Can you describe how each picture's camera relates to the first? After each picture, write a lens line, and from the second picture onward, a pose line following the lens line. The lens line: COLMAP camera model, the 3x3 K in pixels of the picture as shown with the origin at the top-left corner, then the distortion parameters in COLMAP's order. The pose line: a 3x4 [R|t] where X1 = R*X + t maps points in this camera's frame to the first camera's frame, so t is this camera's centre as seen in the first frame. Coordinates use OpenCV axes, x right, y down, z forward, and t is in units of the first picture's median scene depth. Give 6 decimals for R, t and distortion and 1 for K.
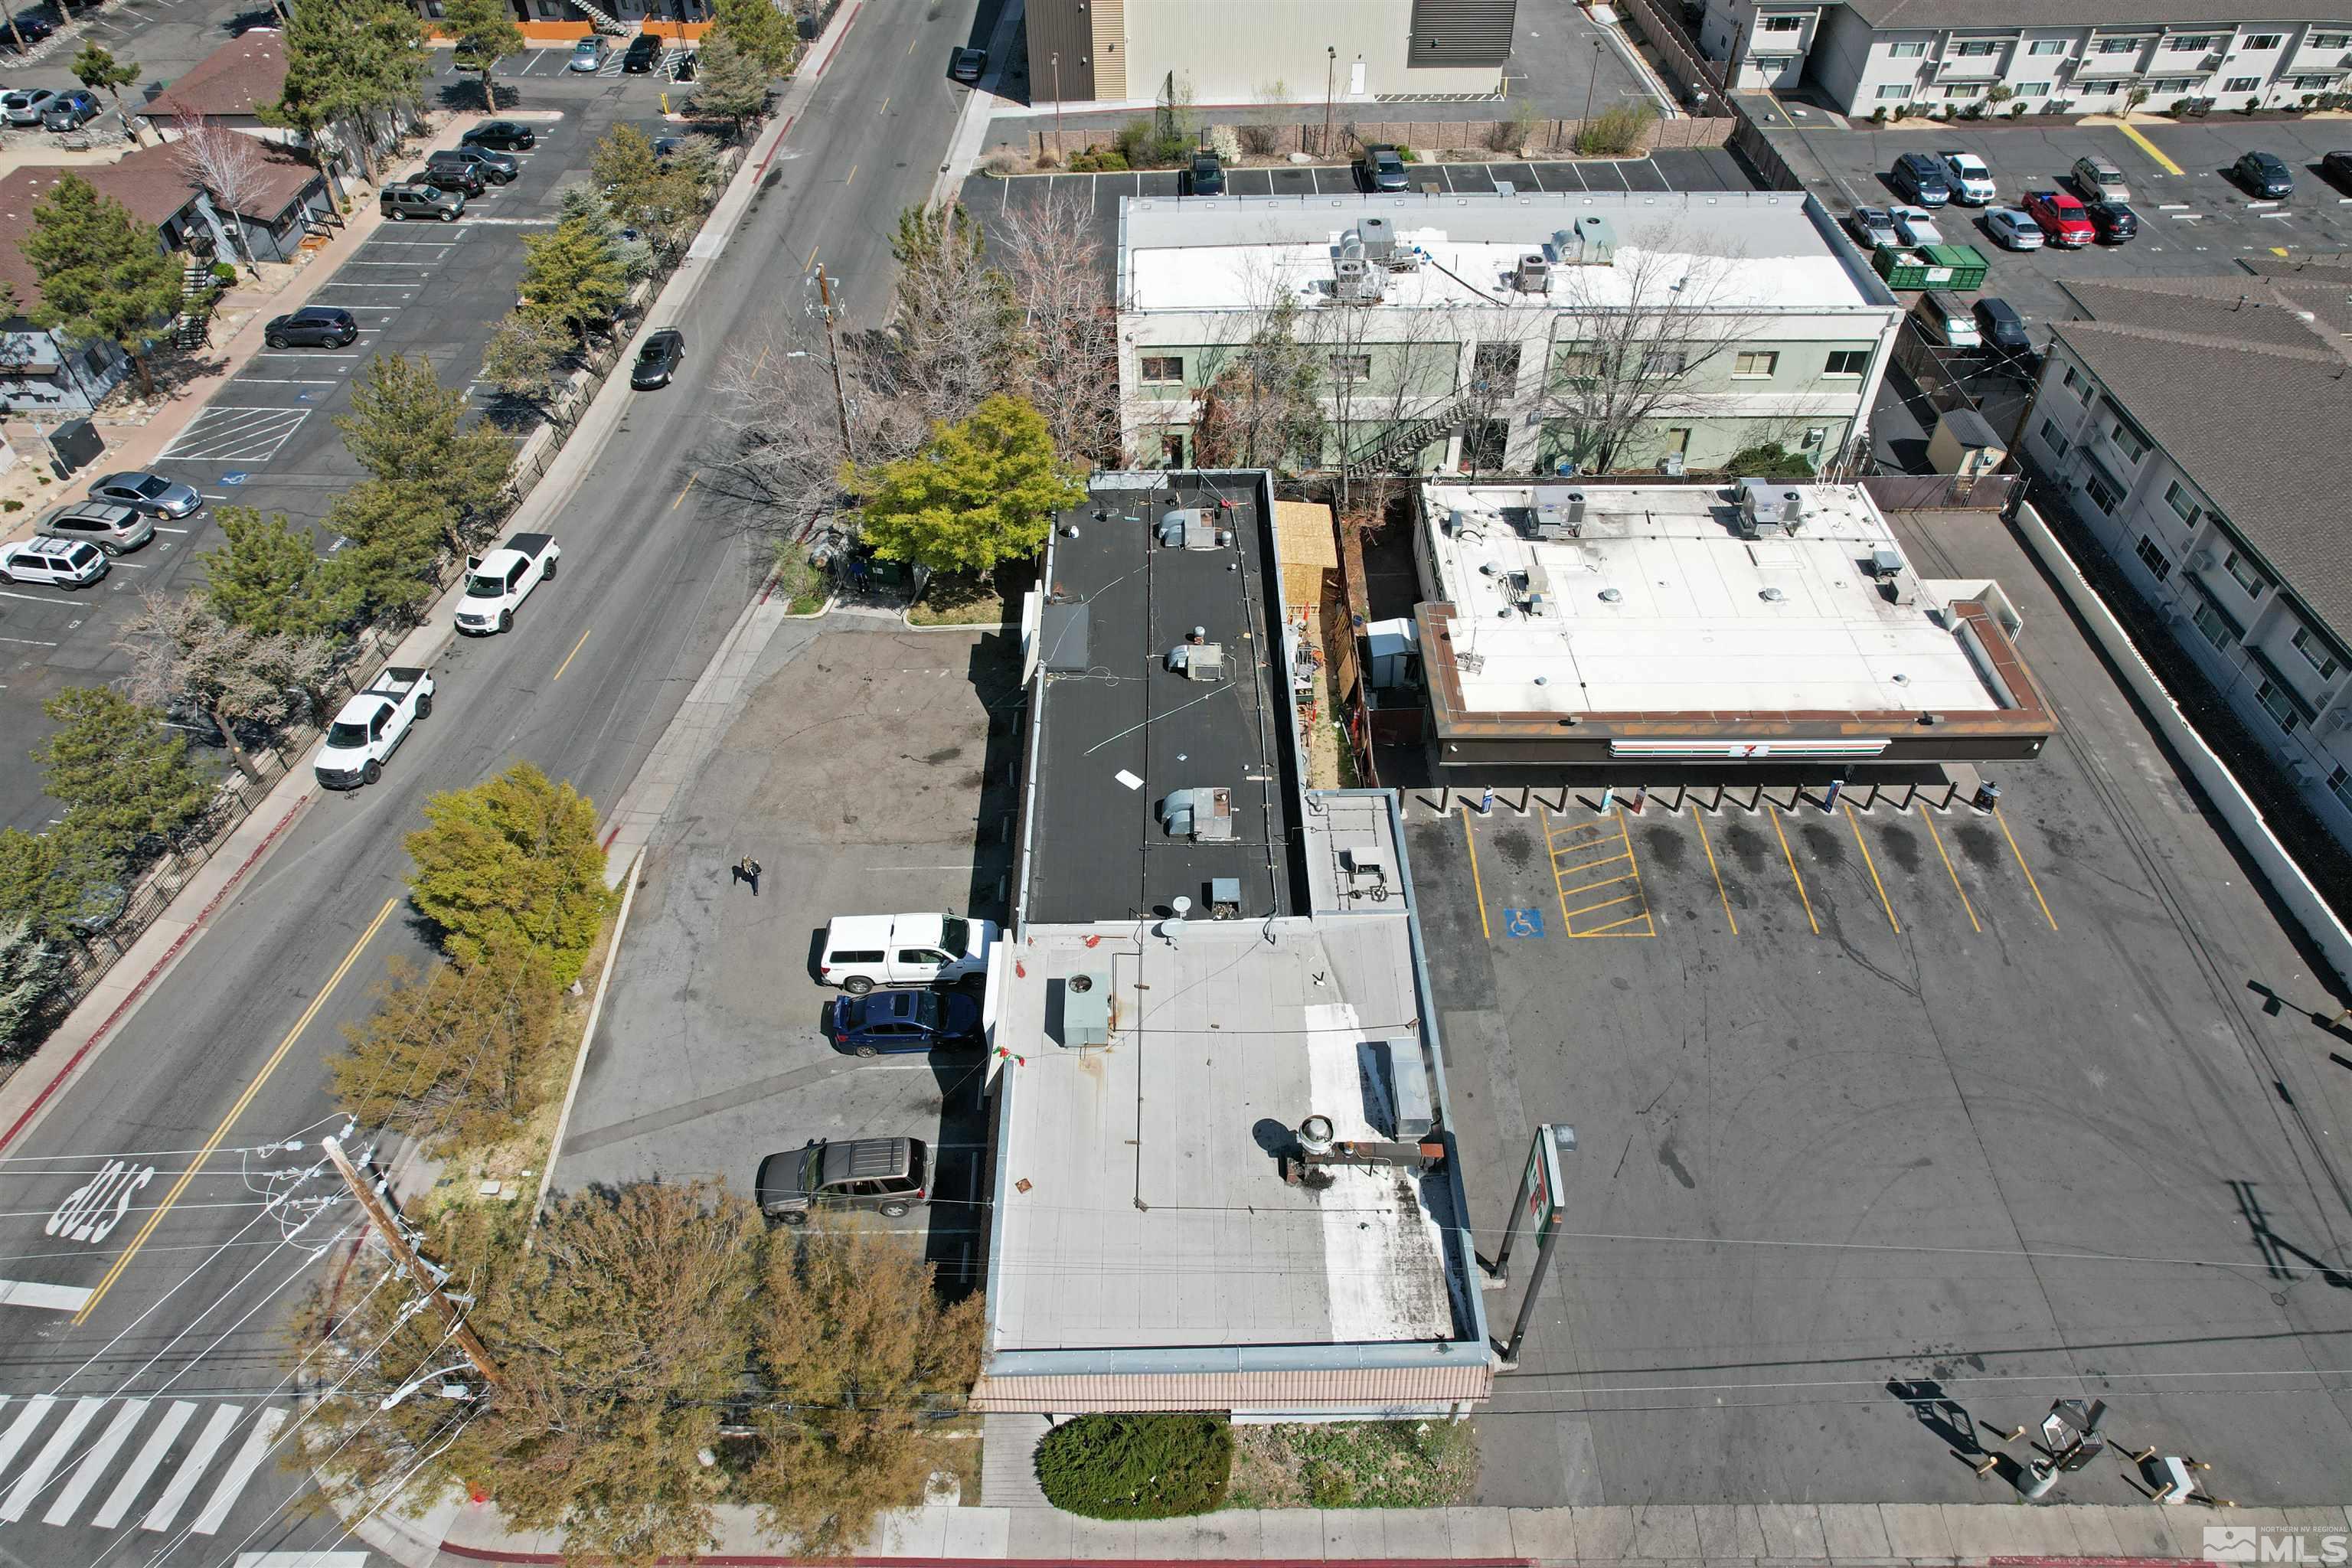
lens RADIAL K [[1497.1, 0, 1176.6], [0, 1497.1, 792.6], [0, 0, 1]] dist [-0.036973, 0.001767]
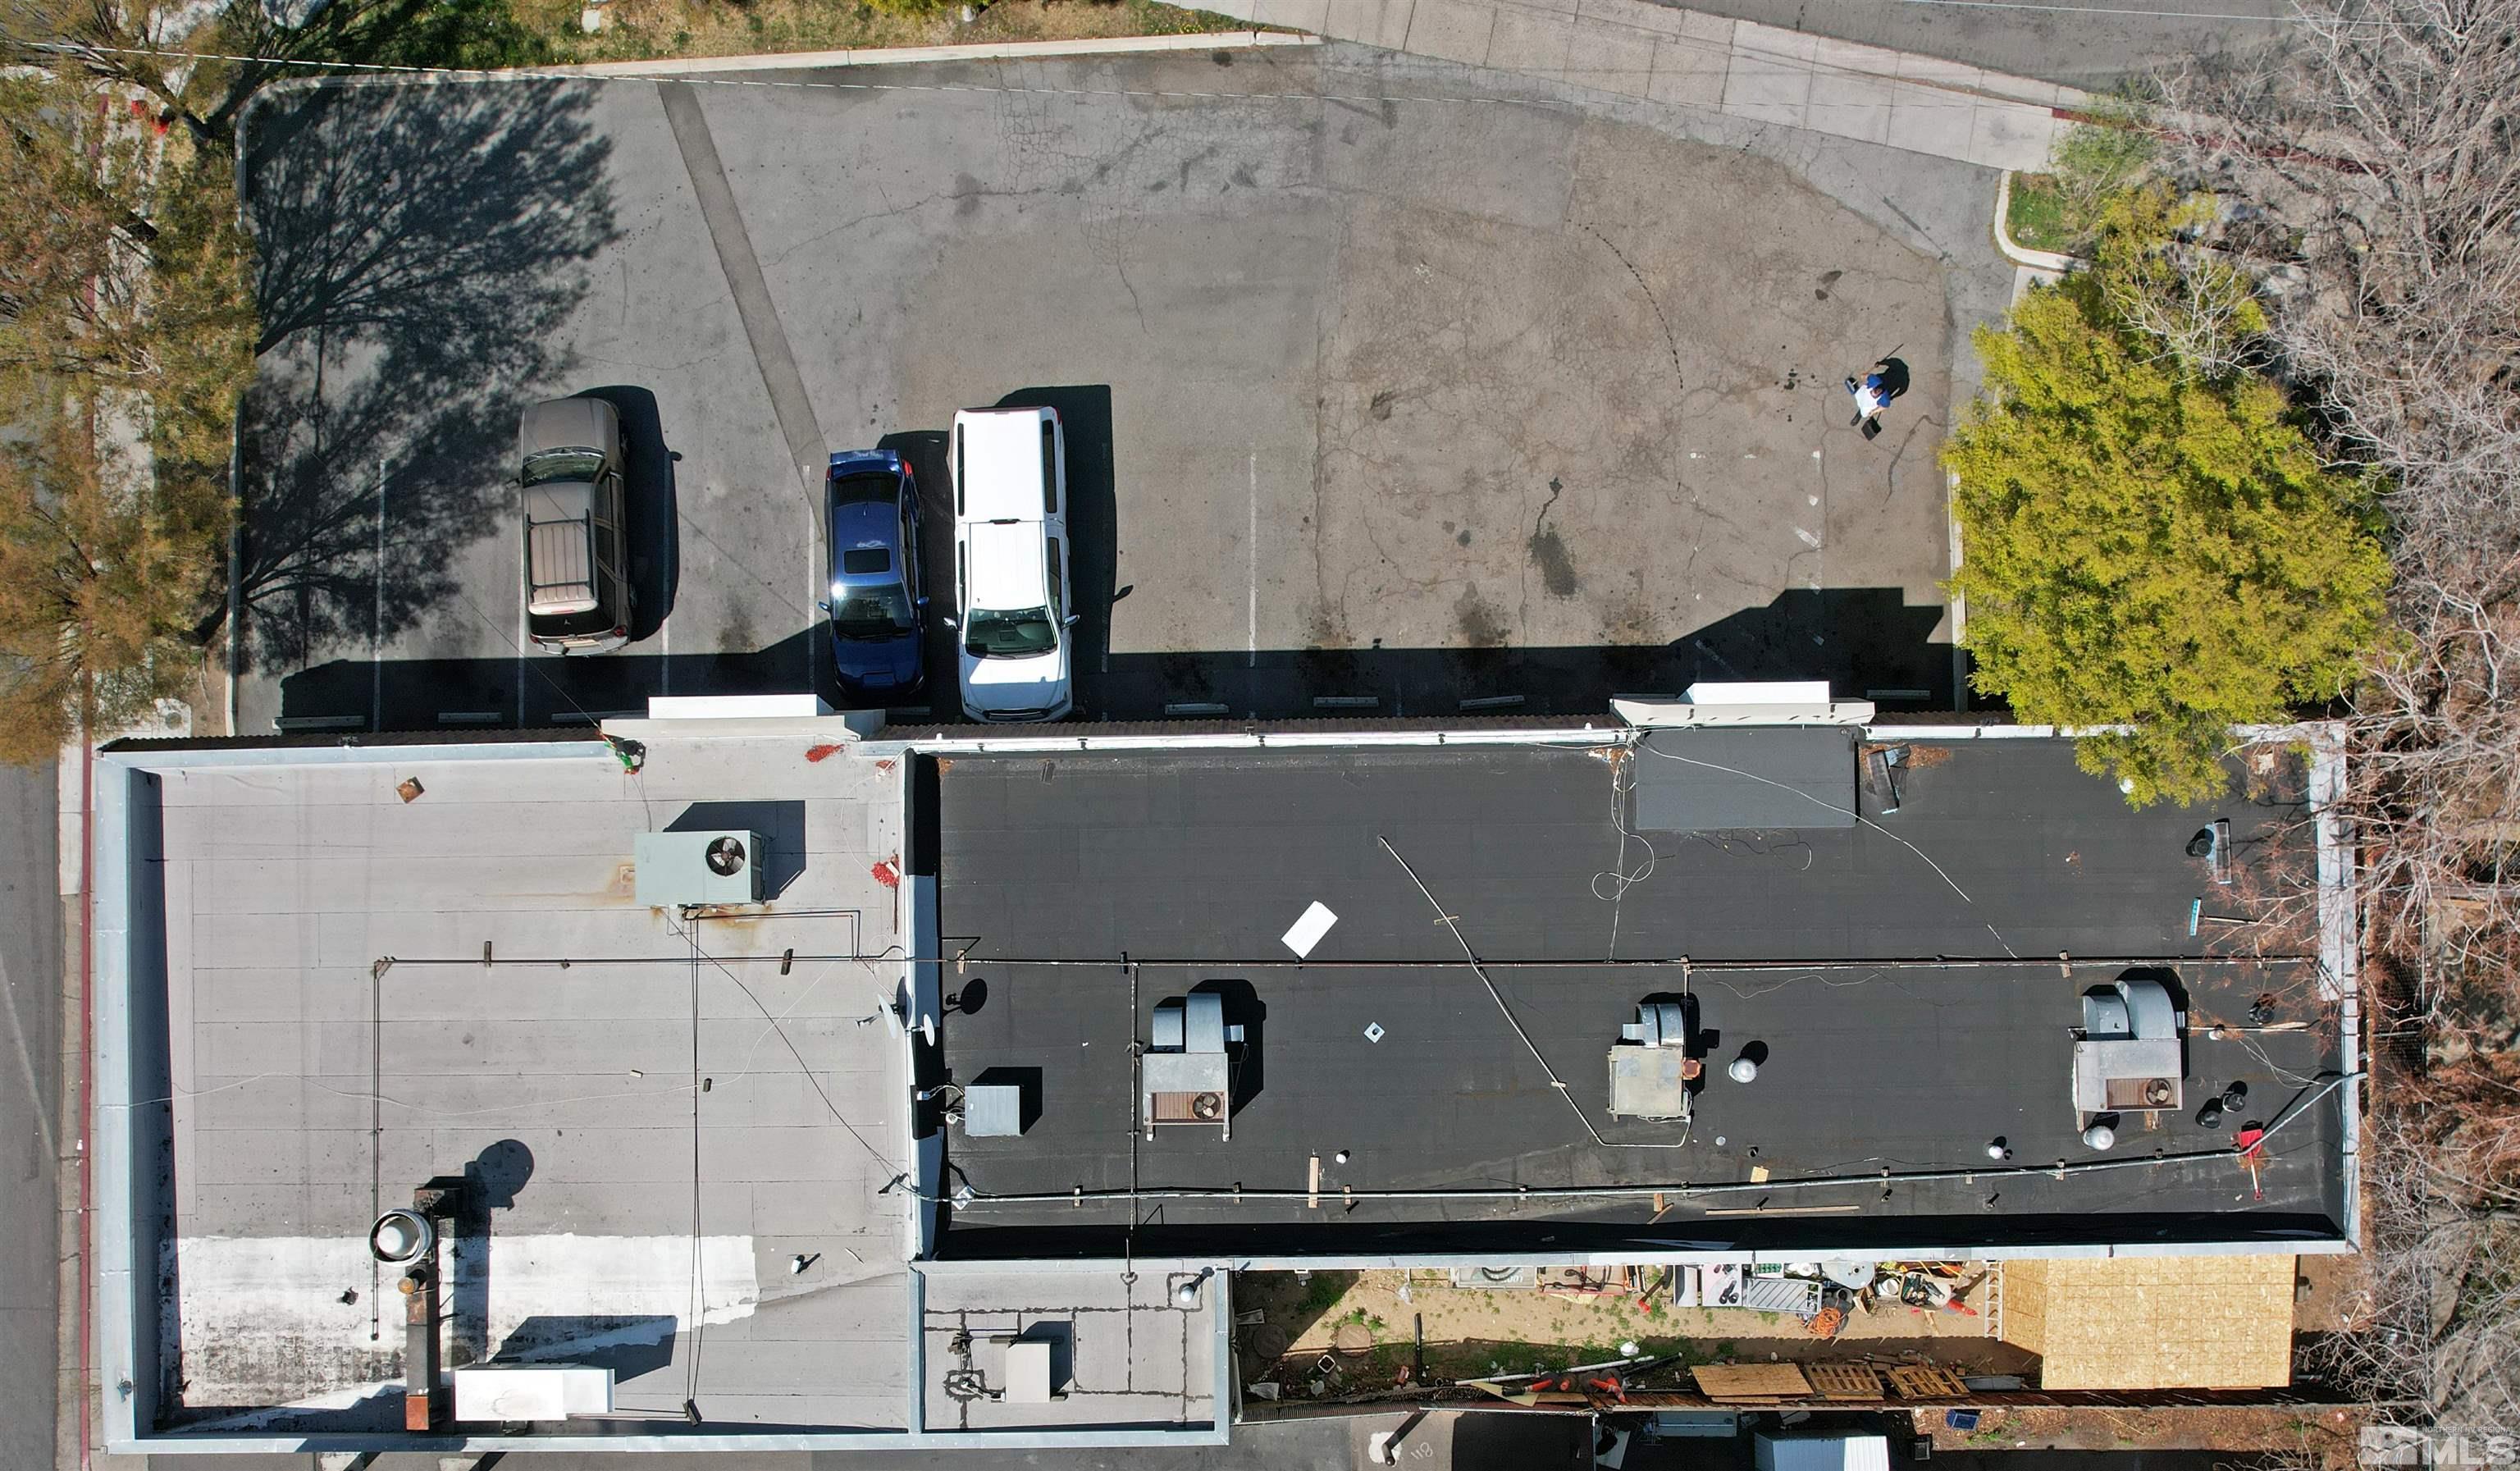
lens RADIAL K [[1999.7, 0, 1240.7], [0, 1999.7, 1073.6], [0, 0, 1]] dist [-0.039654, -0.006220]
pose [[-0.000821, 0.999980, 0.006306, 0.014245], [-0.693279, -0.005114, 0.720651, -0.510485], [0.720669, -0.003781, 0.693269, 0.533123]]
